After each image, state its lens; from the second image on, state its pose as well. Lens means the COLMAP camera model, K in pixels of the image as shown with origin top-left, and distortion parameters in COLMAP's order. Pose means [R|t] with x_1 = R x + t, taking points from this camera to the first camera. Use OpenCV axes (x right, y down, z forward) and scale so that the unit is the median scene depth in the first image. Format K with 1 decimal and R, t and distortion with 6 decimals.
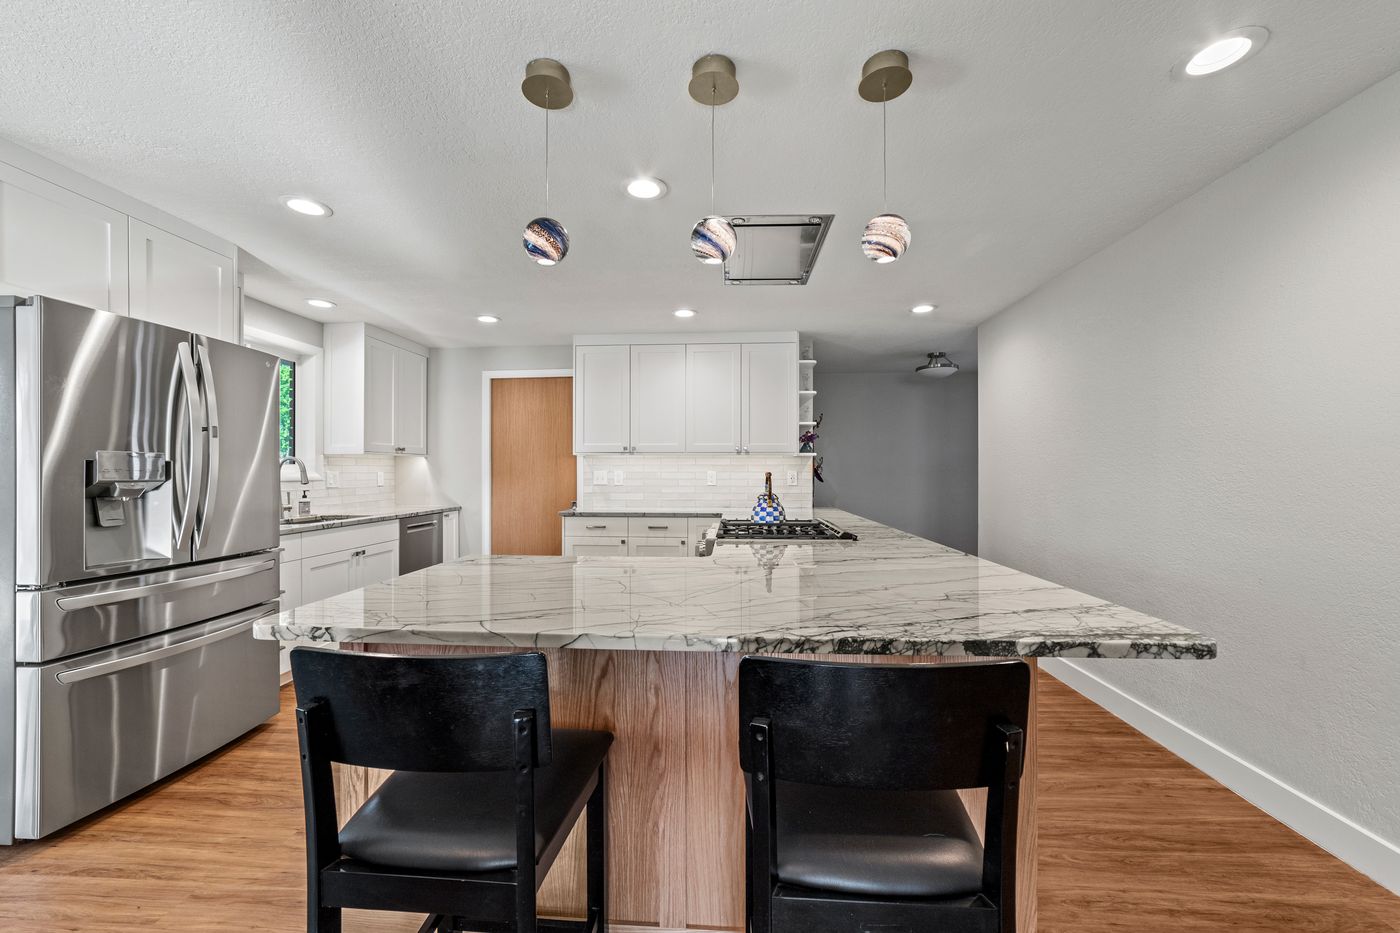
lens RADIAL K [[540.6, 0, 695.3], [0, 540.6, 472.2], [0, 0, 1]] dist [-0.017890, 0.007334]
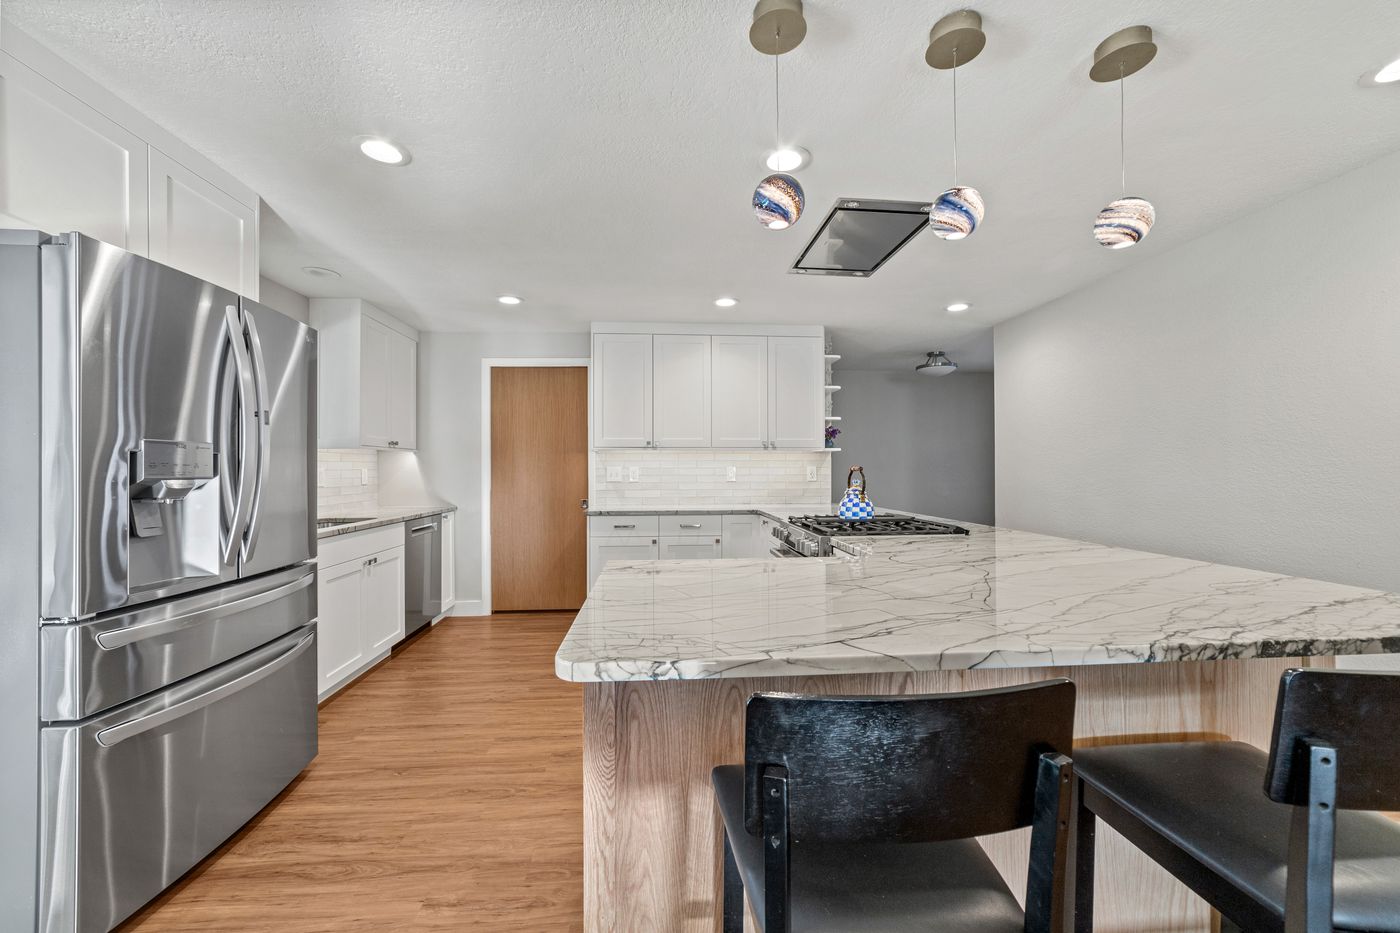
lens RADIAL K [[539.1, 0, 695.5], [0, 539.1, 467.0], [0, 0, 1]] dist [-0.019474, 0.006906]
pose [[0.989907, -0.002934, 0.141685, -0.297066], [0.003604, 0.999984, -0.004471, 0.004409], [-0.141670, 0.004937, 0.989902, 0.086155]]
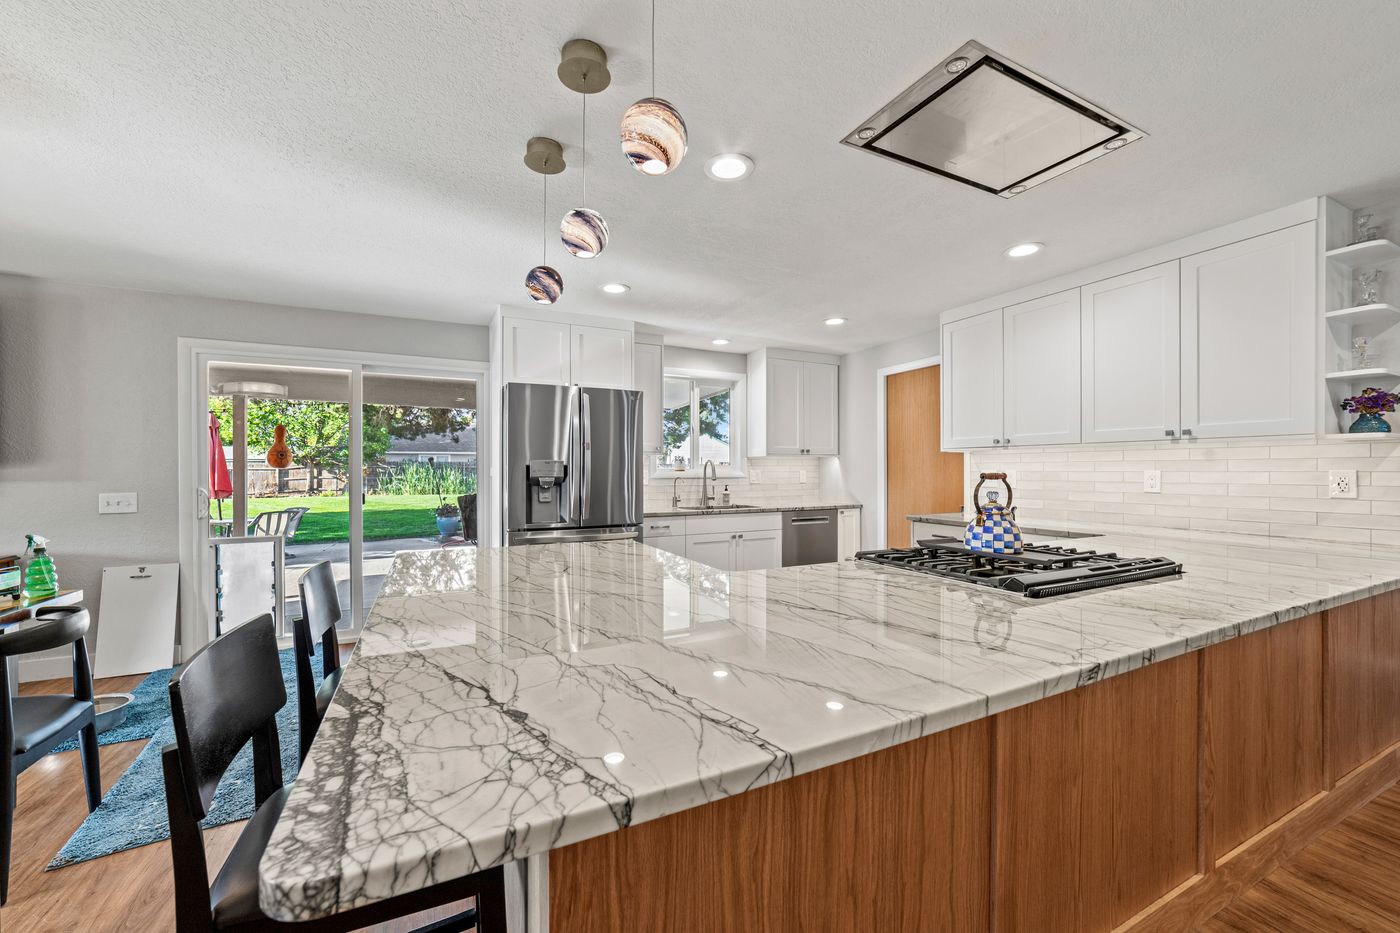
lens RADIAL K [[540.6, 0, 695.3], [0, 540.6, 472.2], [0, 0, 1]] dist [-0.017890, 0.007334]
pose [[0.501788, 0.002682, -0.864987, 0.531479], [0.000895, 0.999993, 0.003620, -0.003847], [0.864990, -0.002591, 0.501782, 0.376377]]
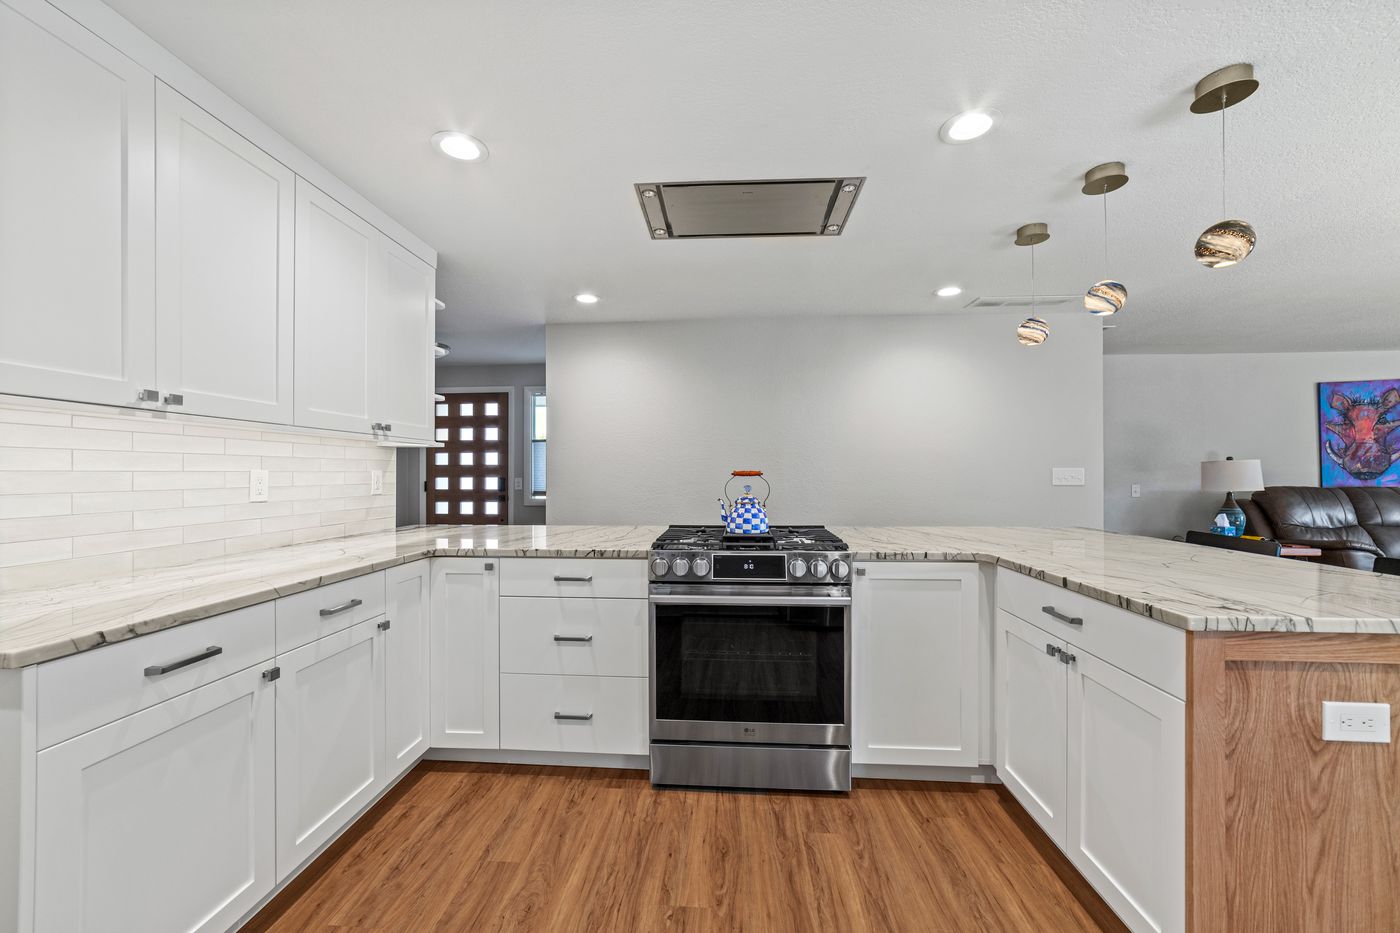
lens RADIAL K [[540.6, 0, 695.3], [0, 540.6, 472.2], [0, 0, 1]] dist [-0.017890, 0.007334]
pose [[0.003368, 0.001662, 0.999993, -0.716933], [0.003494, 0.999992, -0.001674, 0.003750], [-0.999988, 0.003500, 0.003362, 1.109184]]
